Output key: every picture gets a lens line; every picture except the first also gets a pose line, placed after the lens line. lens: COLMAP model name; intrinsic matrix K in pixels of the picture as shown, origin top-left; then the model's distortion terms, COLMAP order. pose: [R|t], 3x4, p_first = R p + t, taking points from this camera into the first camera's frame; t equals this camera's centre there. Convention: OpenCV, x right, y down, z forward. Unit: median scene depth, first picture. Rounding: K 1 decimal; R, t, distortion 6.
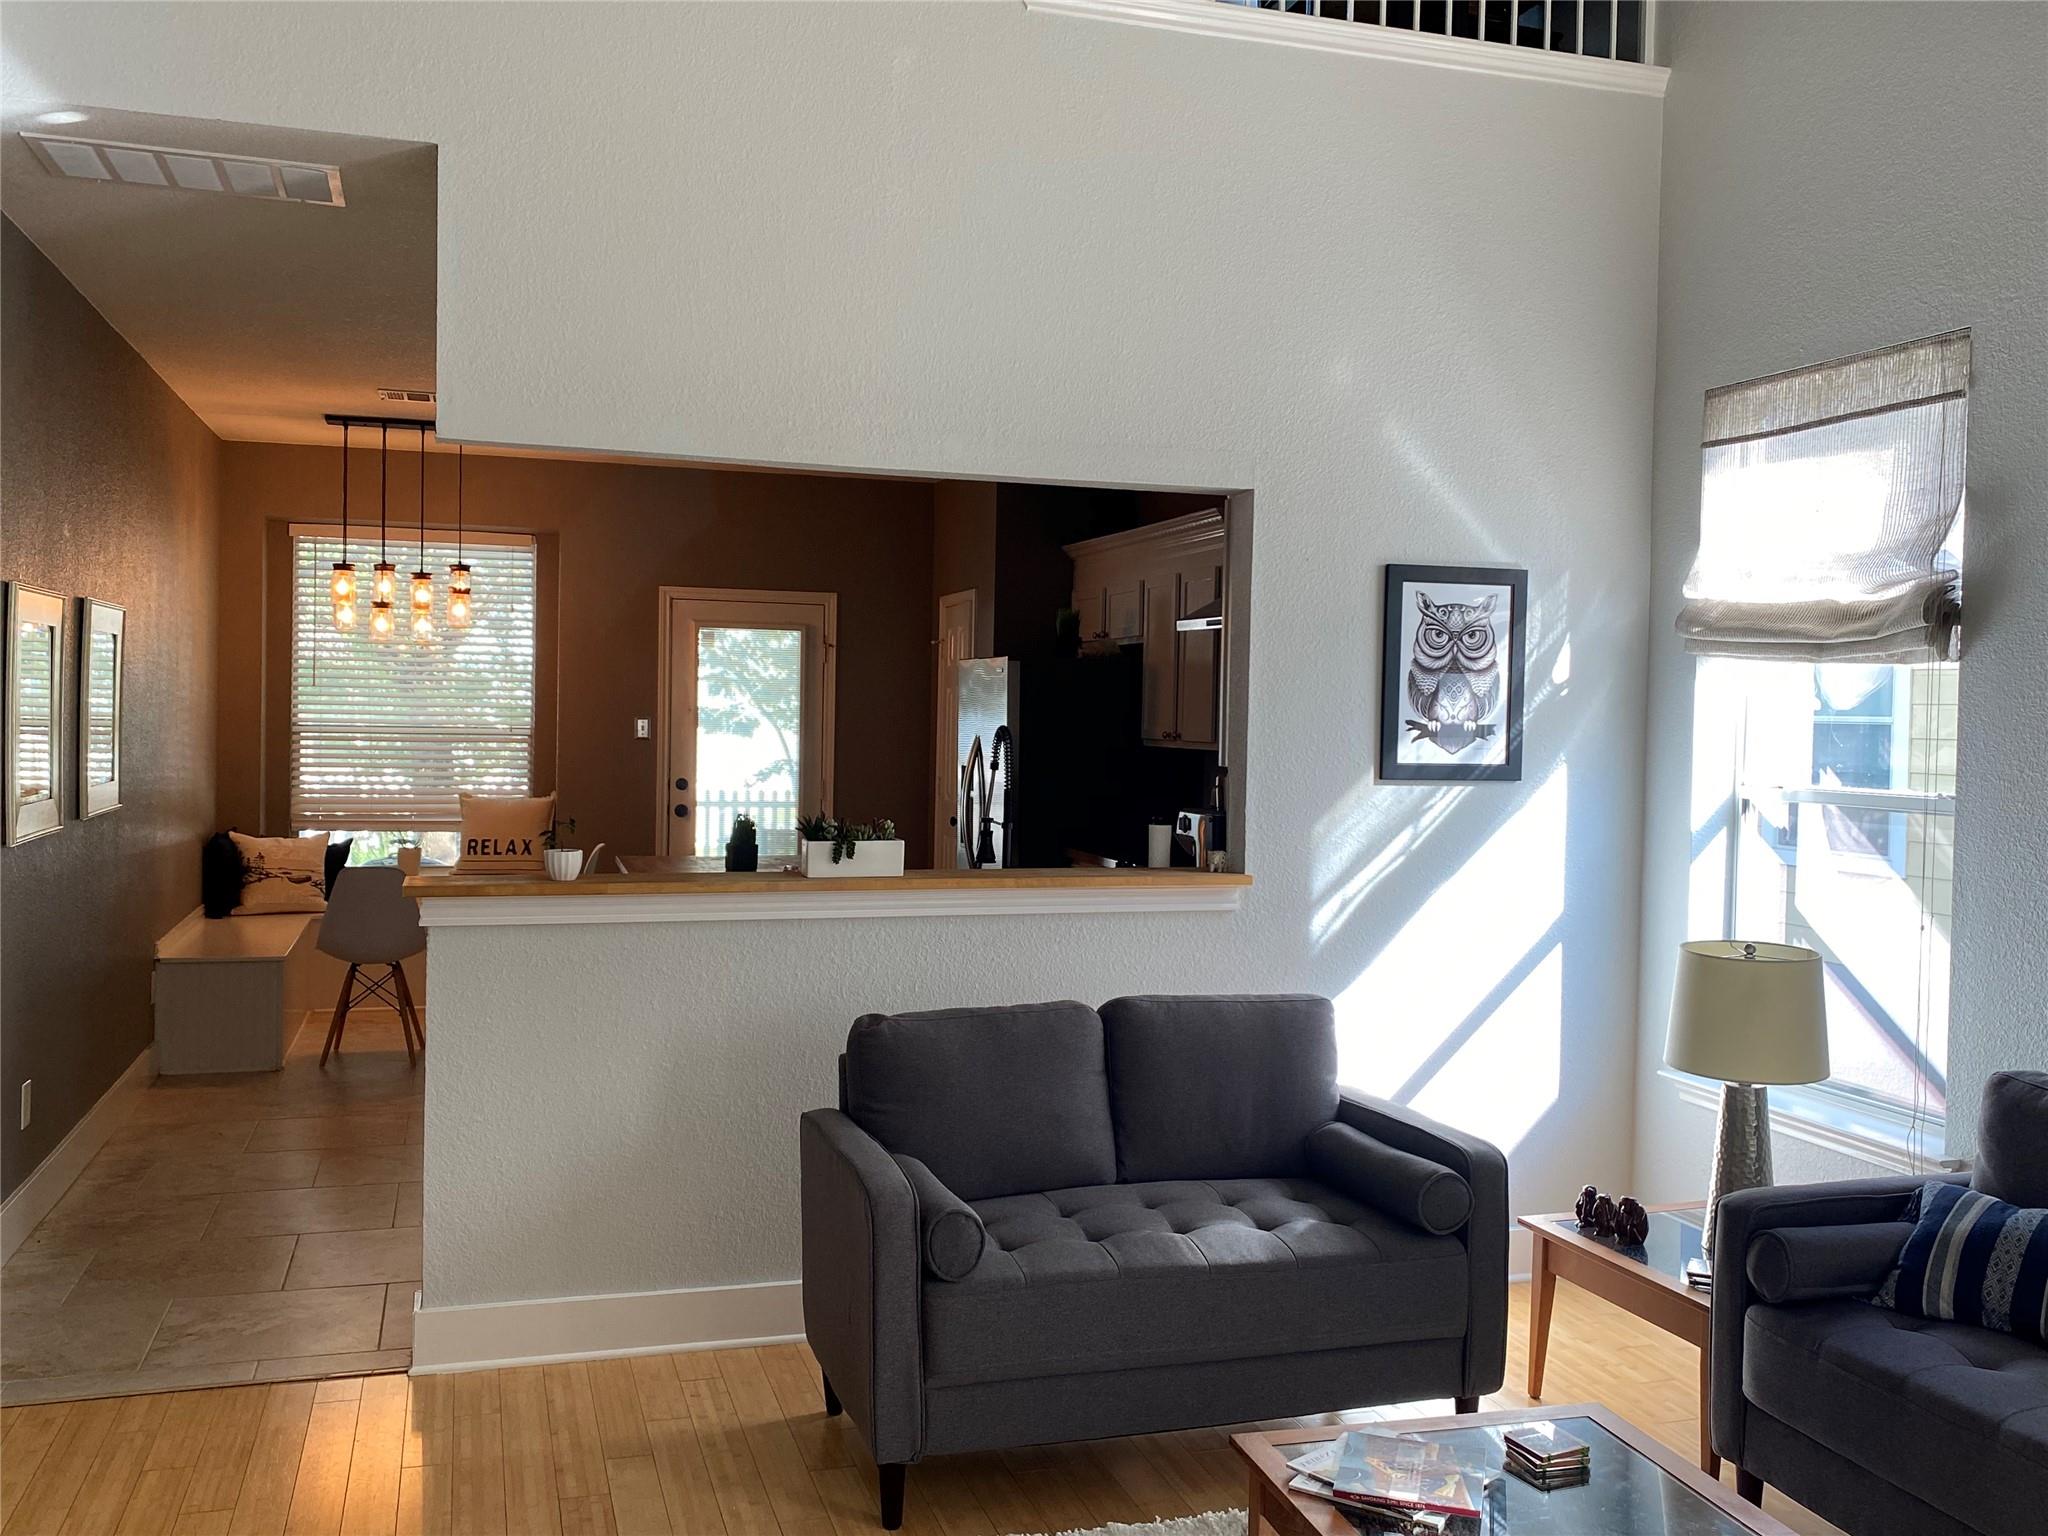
lens RADIAL K [[1786.8, 0, 1024.4], [0, 1786.8, 775.2], [0, 0, 1]] dist [-0.000707, 0.001947]
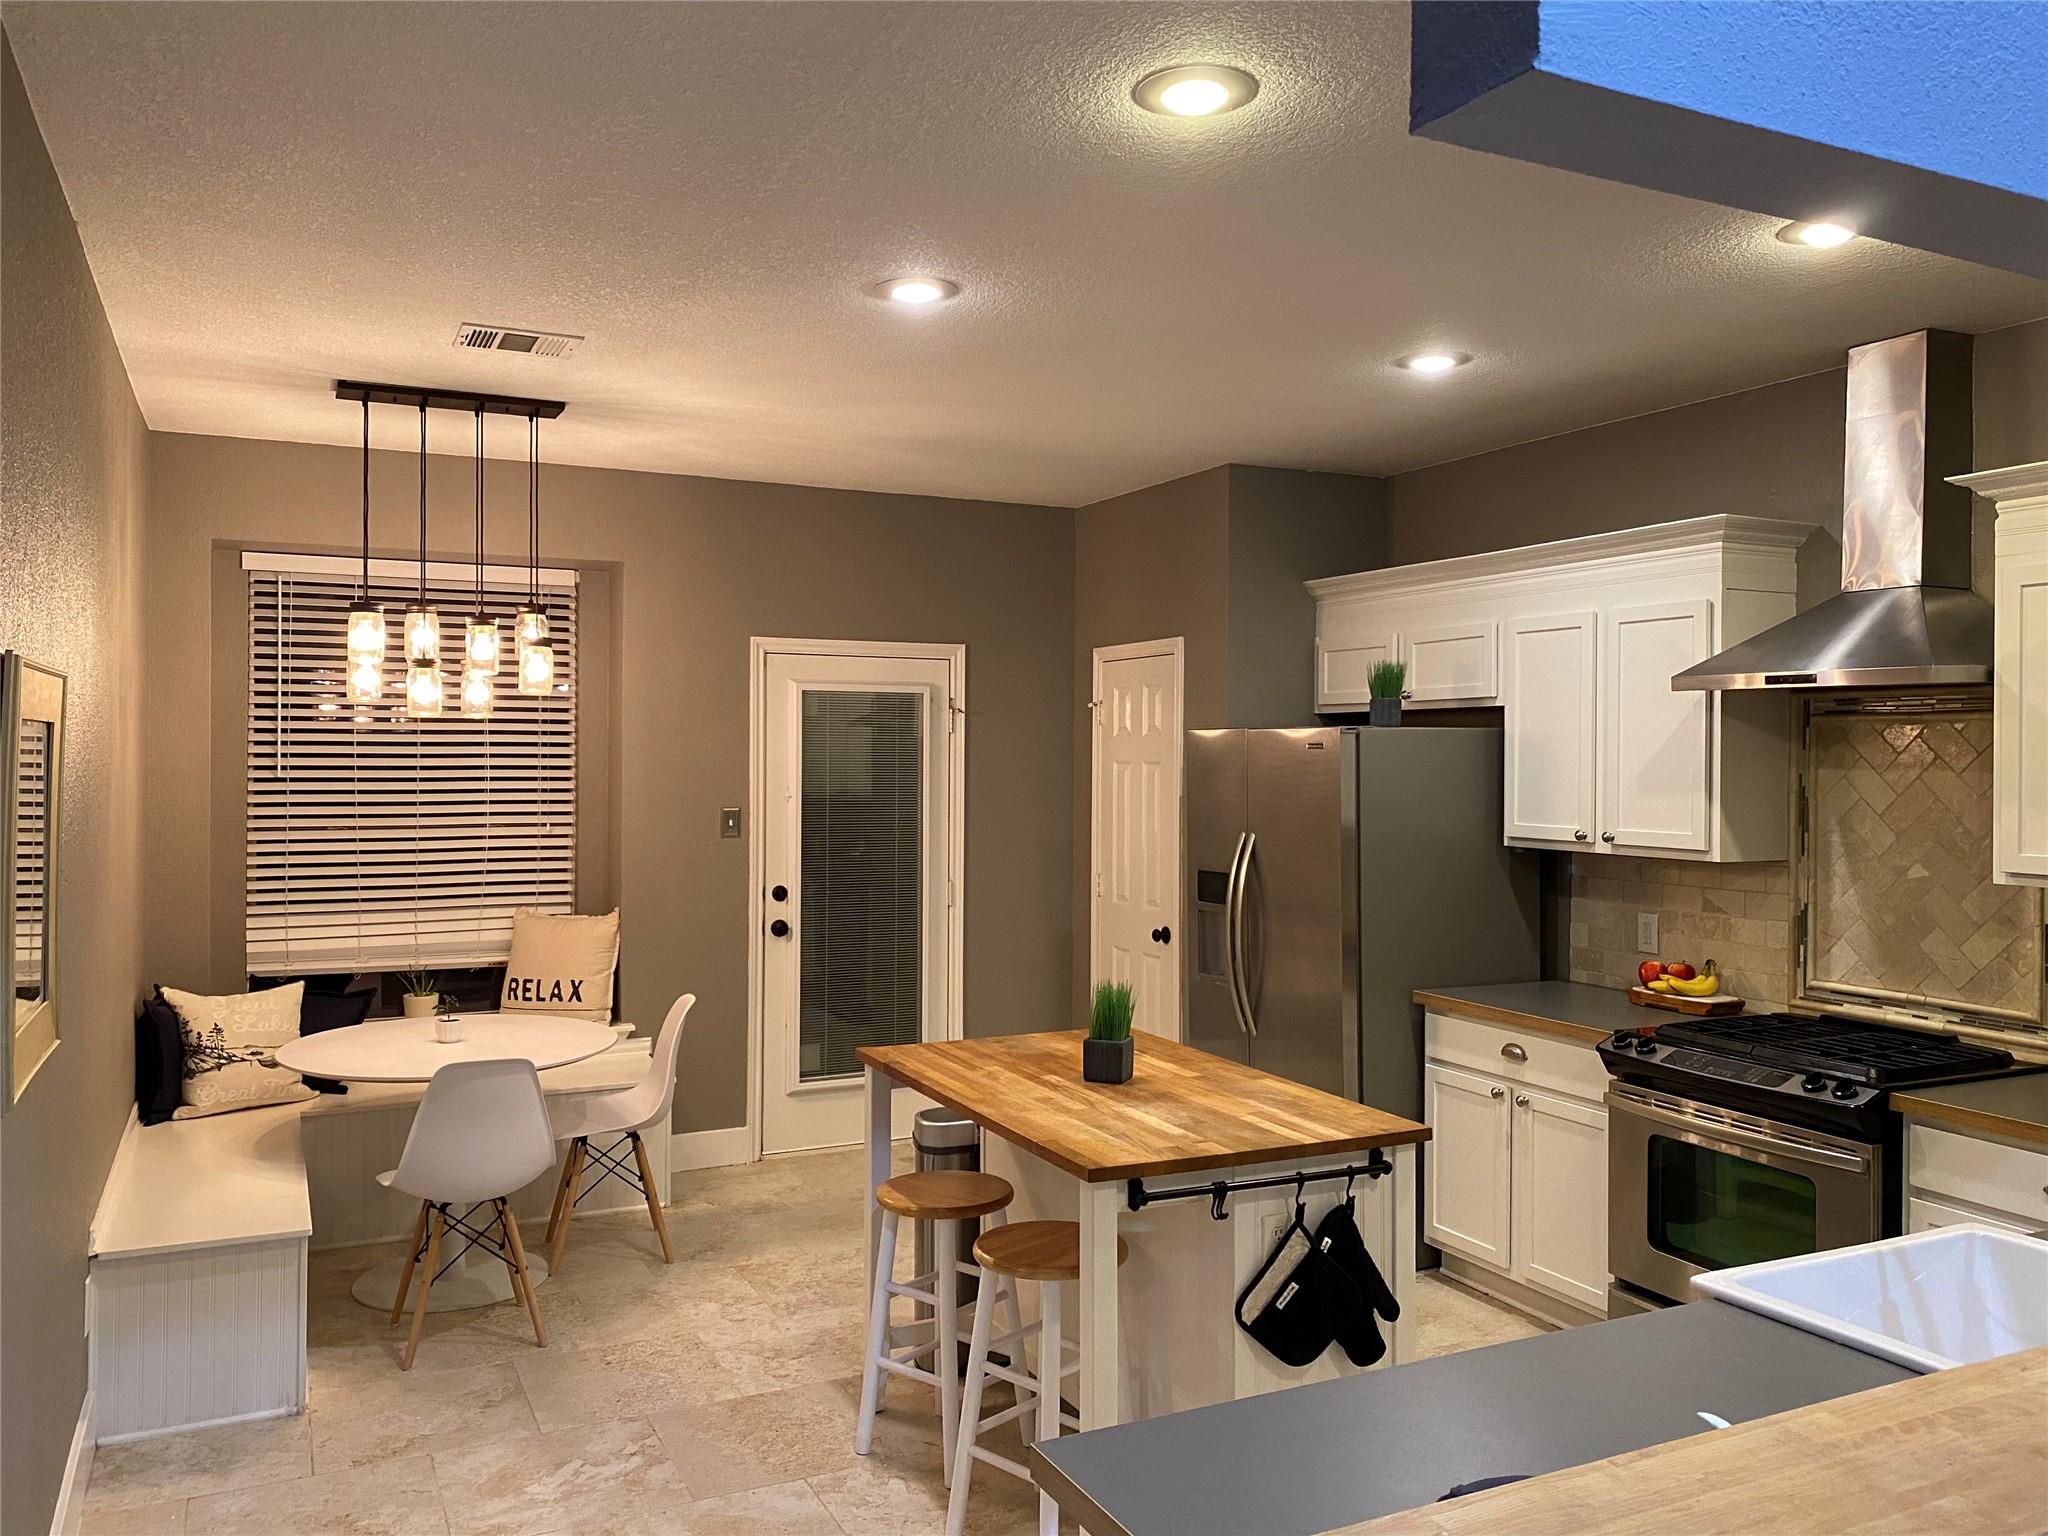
lens RADIAL K [[1562.5, 0, 1022.4], [0, 1562.5, 753.6], [0, 0, 1]] dist [0.012964, 0.000269]
pose [[0.988778, -0.017340, 0.148383, -0.206974], [0.022420, 0.999216, -0.032630, -0.033818], [-0.147701, 0.035590, 0.988392, 0.350588]]
